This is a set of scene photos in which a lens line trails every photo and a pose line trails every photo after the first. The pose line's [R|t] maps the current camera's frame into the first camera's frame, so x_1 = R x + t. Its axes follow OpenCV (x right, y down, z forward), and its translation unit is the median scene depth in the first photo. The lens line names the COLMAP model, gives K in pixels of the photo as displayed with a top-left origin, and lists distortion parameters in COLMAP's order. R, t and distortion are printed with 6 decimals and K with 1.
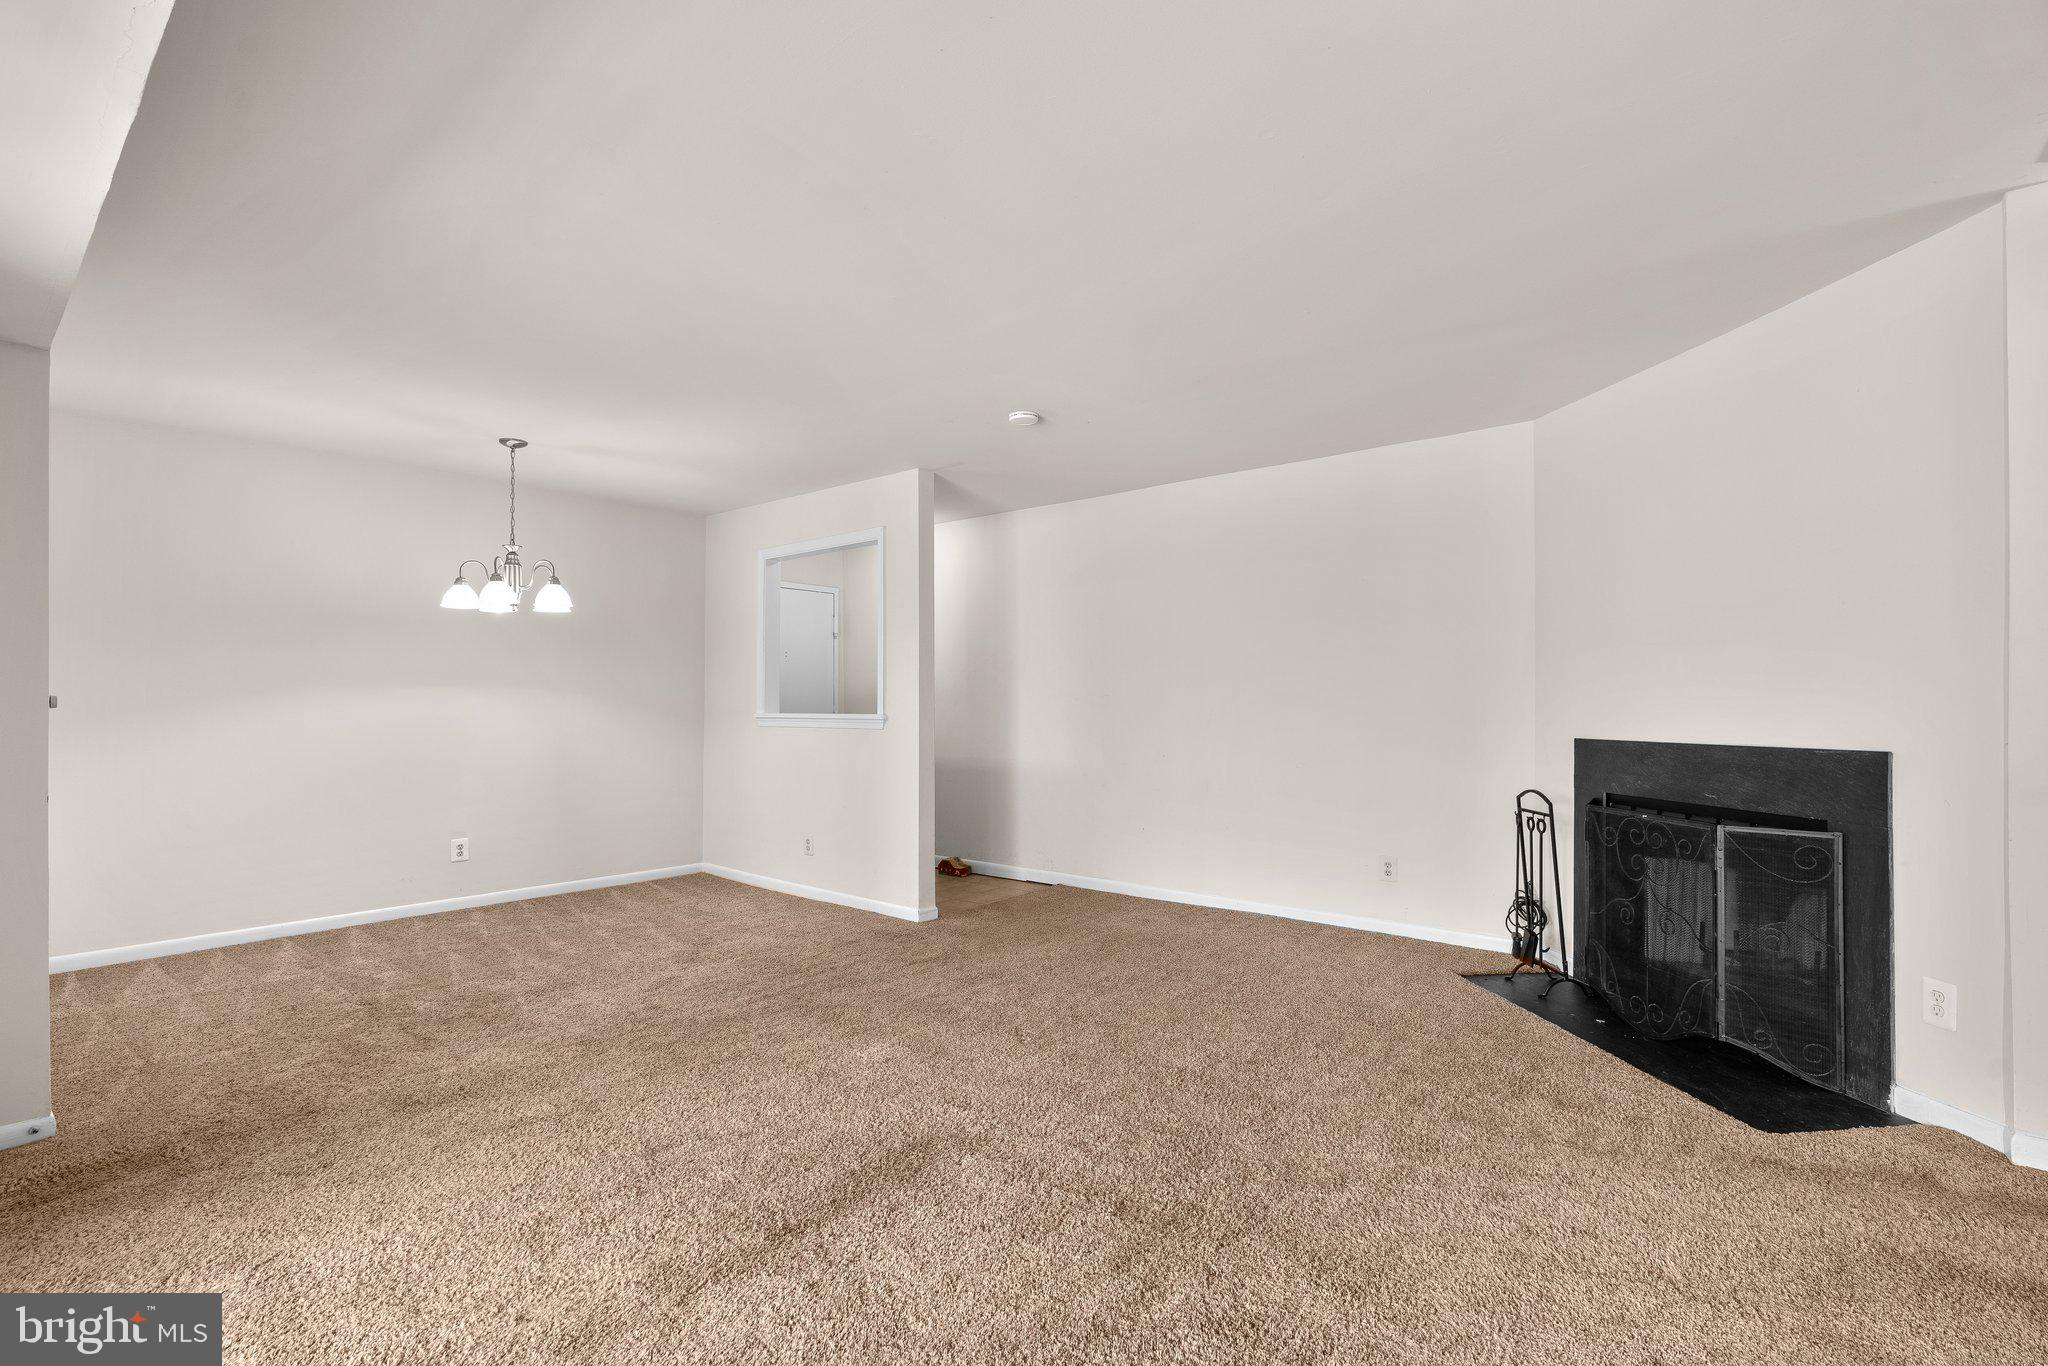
lens RADIAL K [[920.5, 0, 1016.8], [0, 920.5, 694.8], [0, 0, 1]] dist [-0.008515, 0.001400]
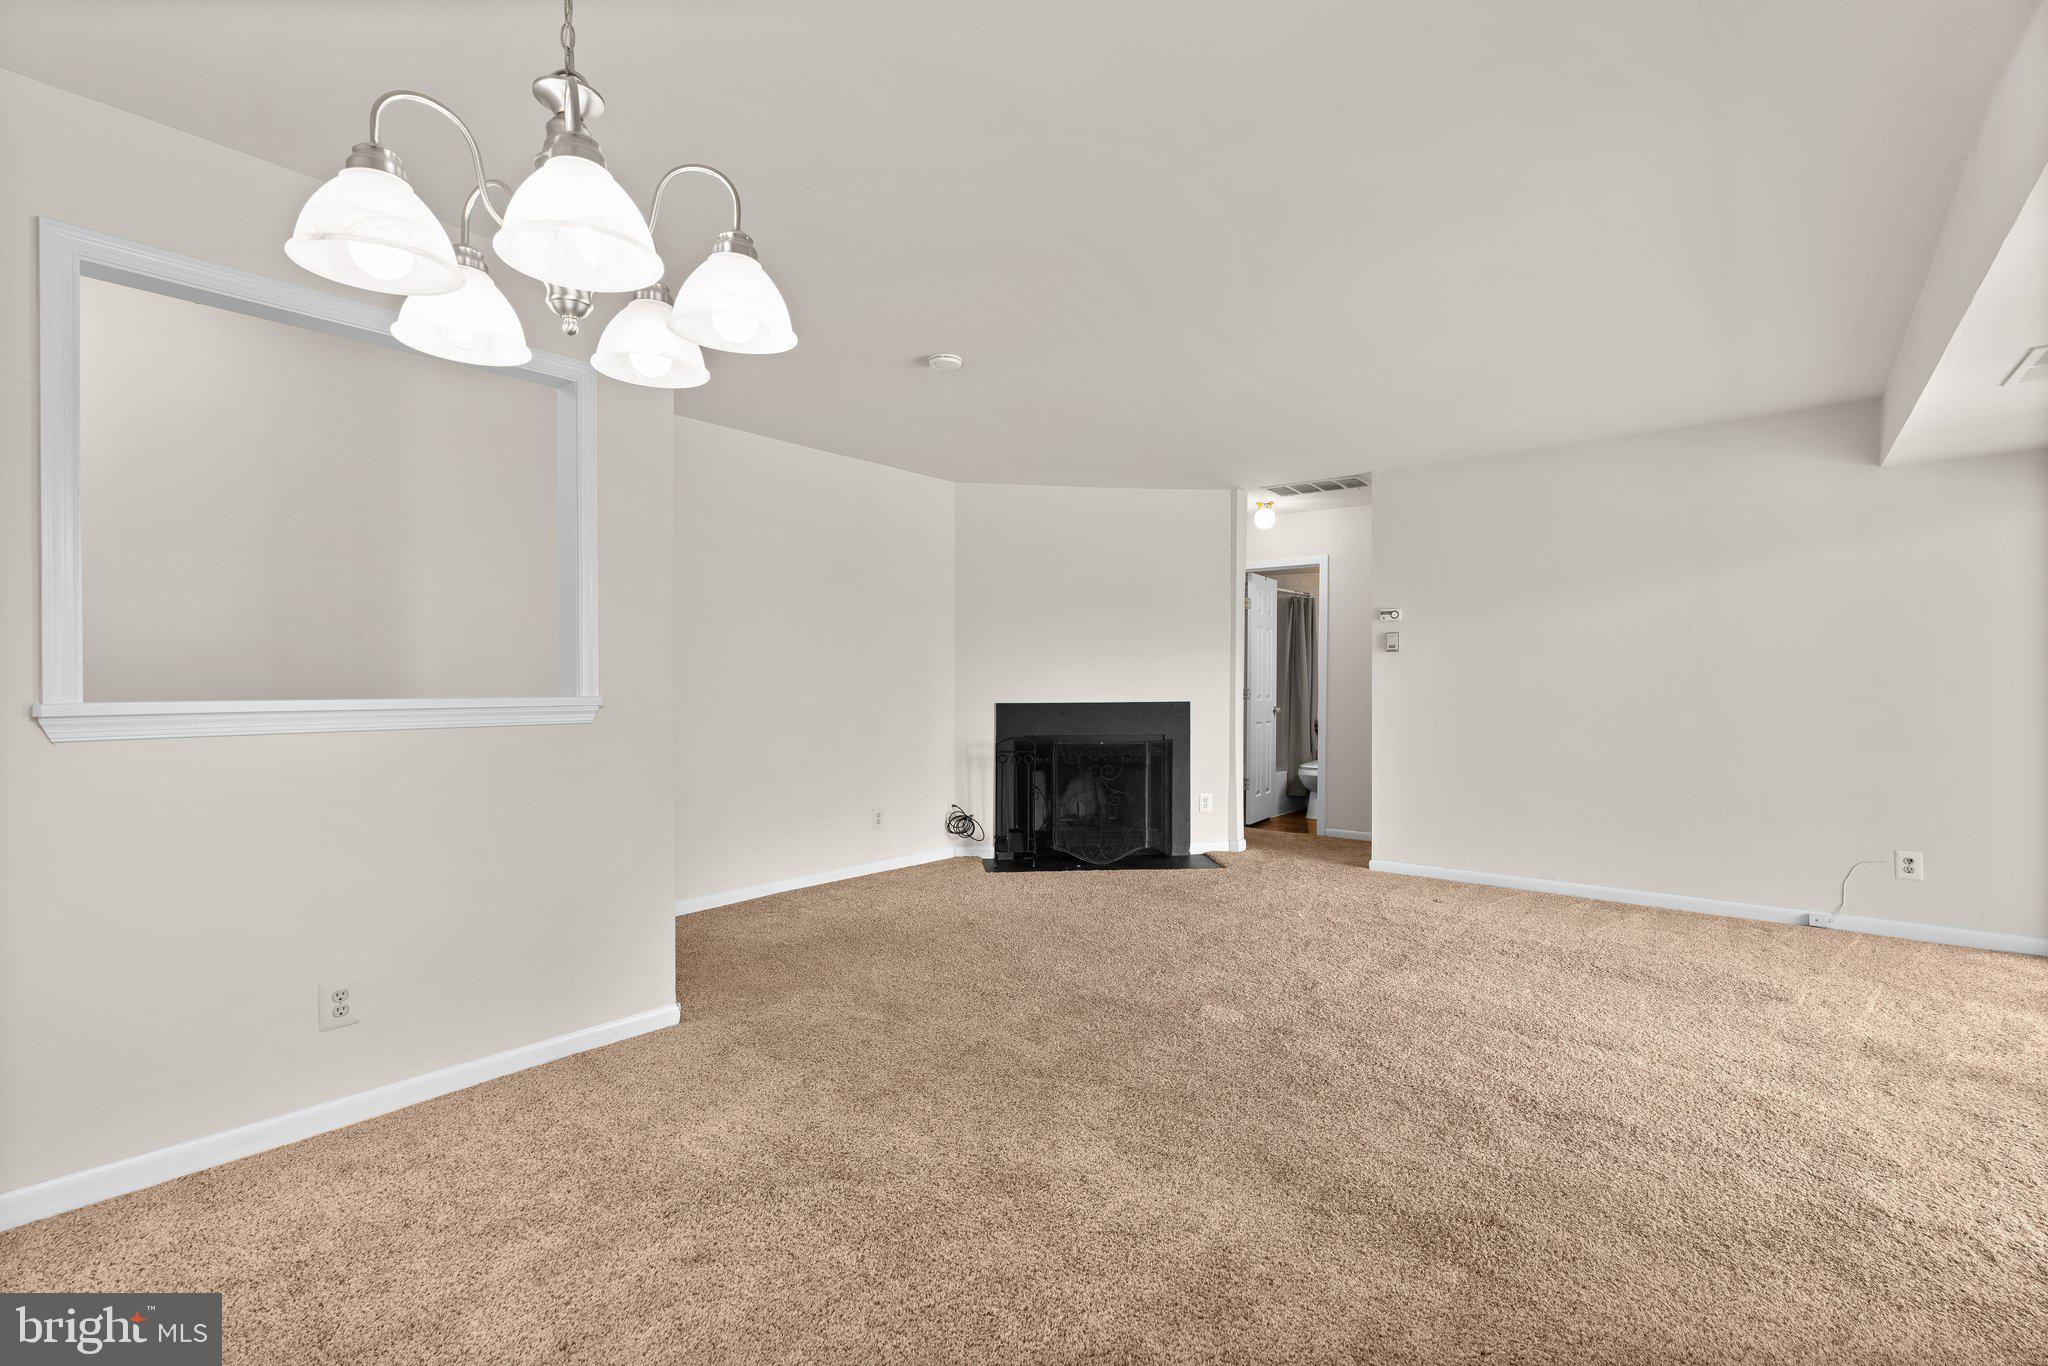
lens RADIAL K [[920.6, 0, 1024.5], [0, 920.6, 687.7], [0, 0, 1]] dist [-0.002813, -0.000534]
pose [[-0.021994, -0.005216, 0.999745, -0.892468], [-0.012959, 0.999904, 0.004932, 0.012152], [-0.999674, -0.012847, -0.022059, 0.938719]]
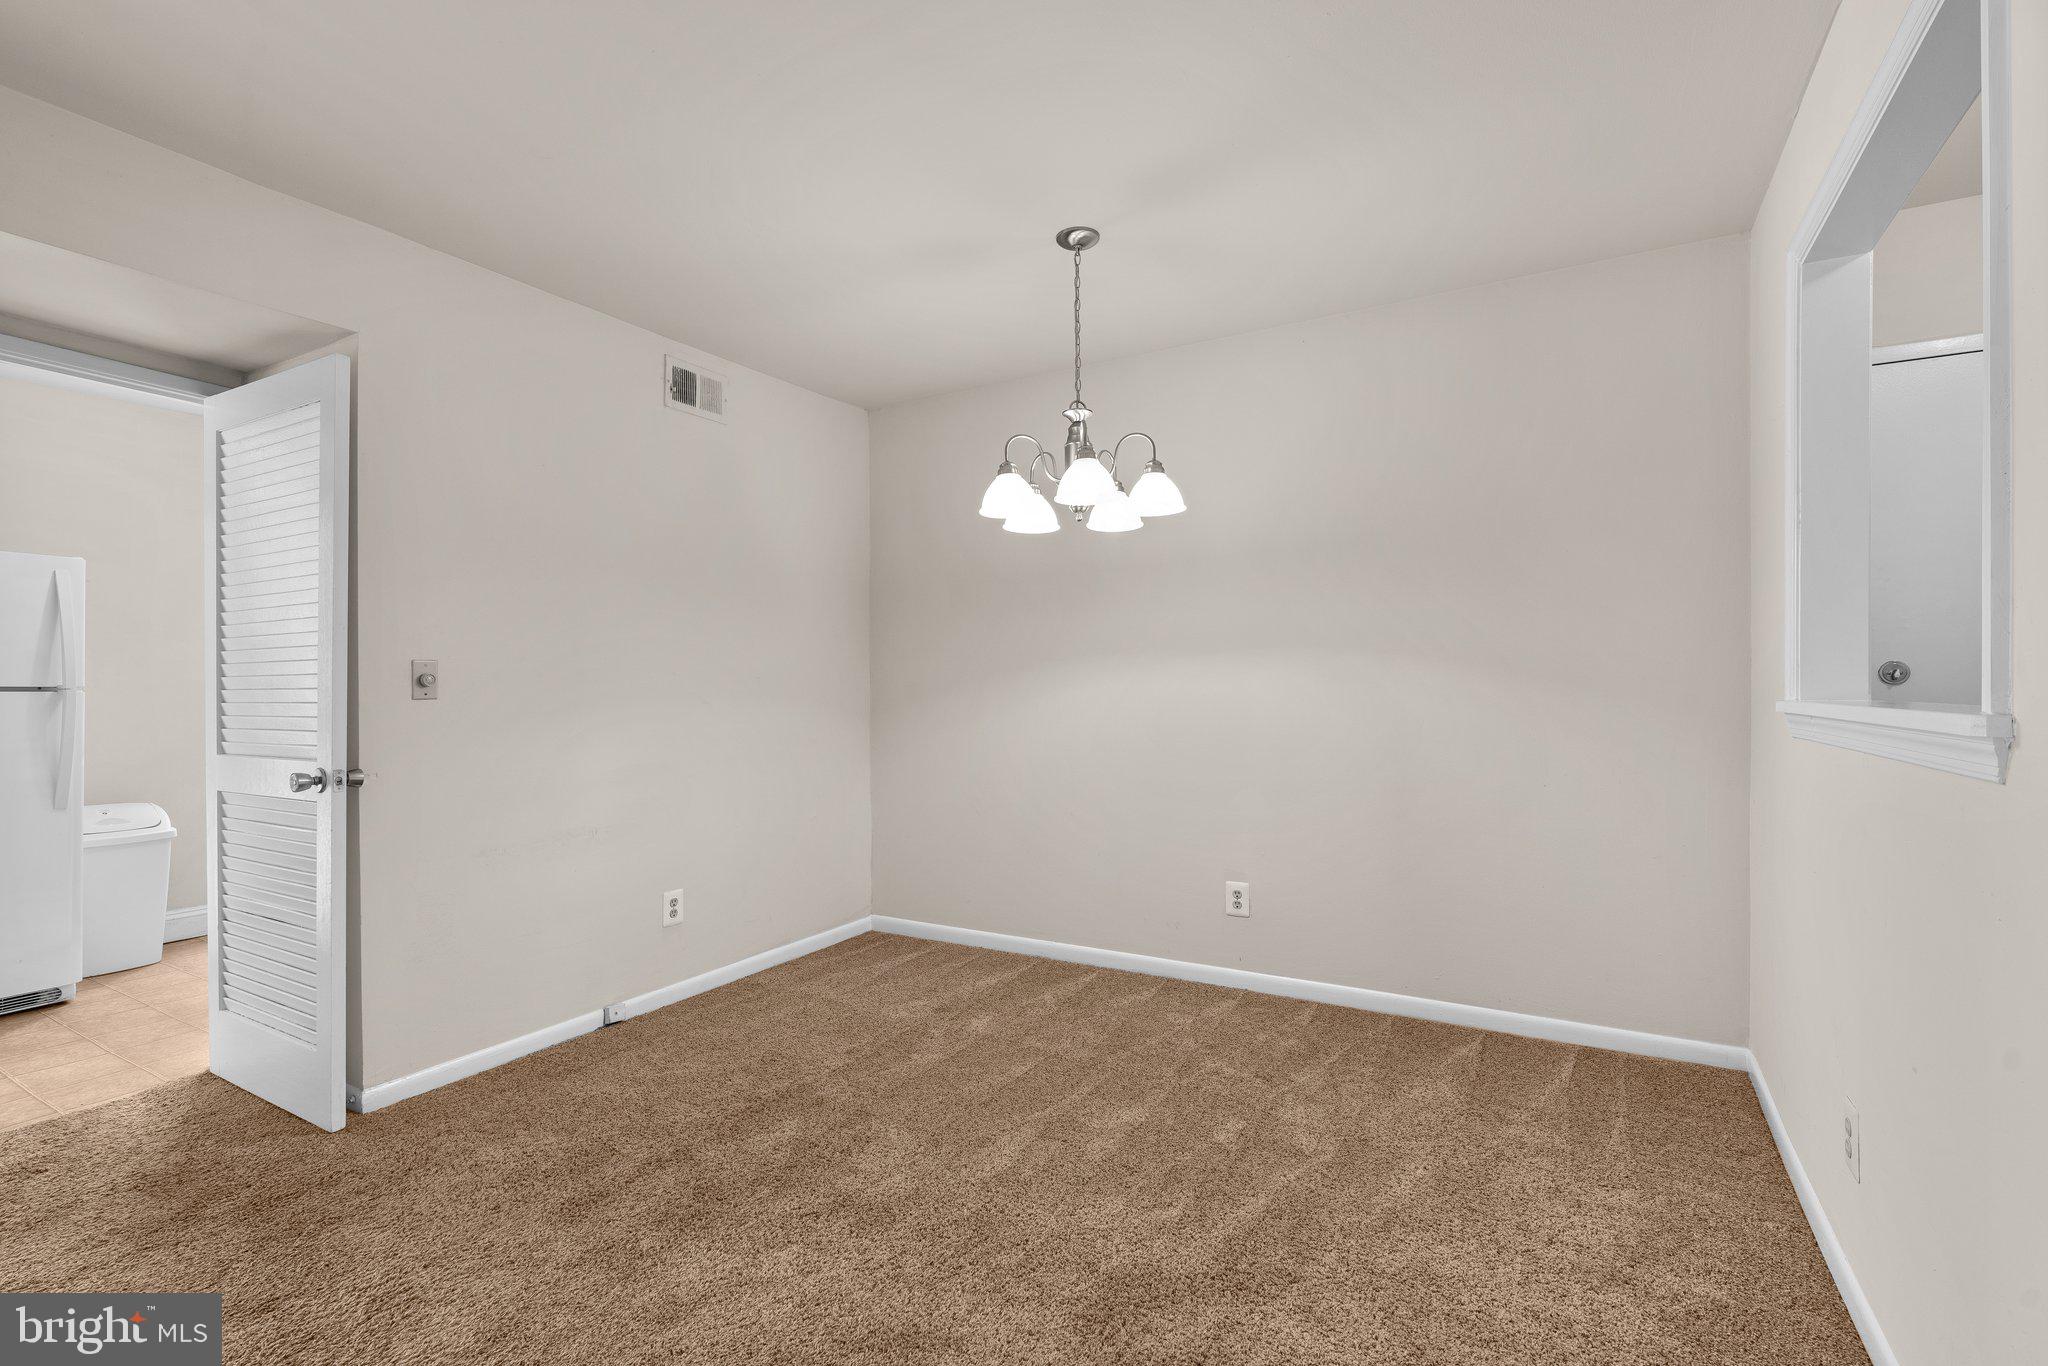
lens RADIAL K [[932.2, 0, 1011.0], [0, 932.2, 685.9], [0, 0, 1]] dist [-0.004218, 0.000709]
pose [[0.159807, 0.001503, -0.987147, 0.038557], [0.015894, 0.999865, 0.004095, 0.012860], [0.987020, -0.016344, 0.159762, 0.931941]]
